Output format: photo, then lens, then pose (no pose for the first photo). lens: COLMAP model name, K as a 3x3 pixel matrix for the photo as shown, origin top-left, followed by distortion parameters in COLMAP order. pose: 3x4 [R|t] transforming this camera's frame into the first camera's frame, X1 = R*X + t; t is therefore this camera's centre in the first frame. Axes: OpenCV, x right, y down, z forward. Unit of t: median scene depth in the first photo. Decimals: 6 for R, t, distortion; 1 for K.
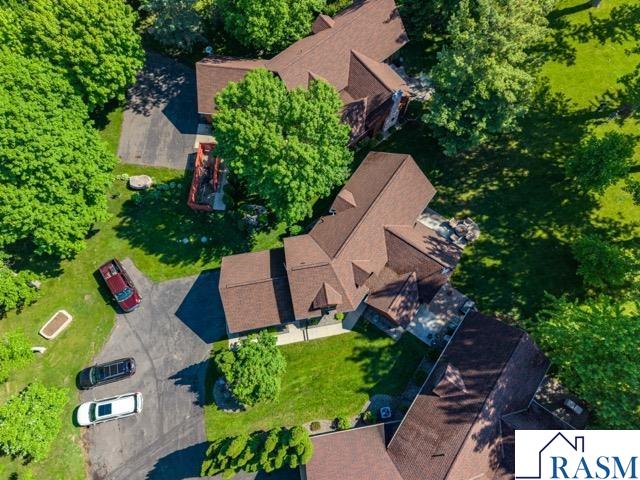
lens RADIAL K [[411.8, 0, 320.0], [0, 411.8, 240.0], [0, 0, 1]] dist [0.086482, -0.000050]
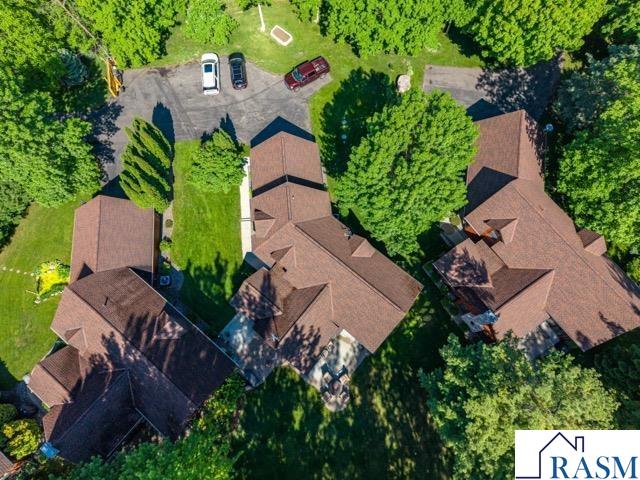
lens RADIAL K [[411.8, 0, 320.0], [0, 411.8, 240.0], [0, 0, 1]] dist [0.086482, -0.000050]
pose [[-0.074713, 0.955110, -0.286675, 0.310325], [-0.952714, 0.016545, 0.303419, -0.281786], [0.294541, 0.295788, 0.908710, 0.087951]]
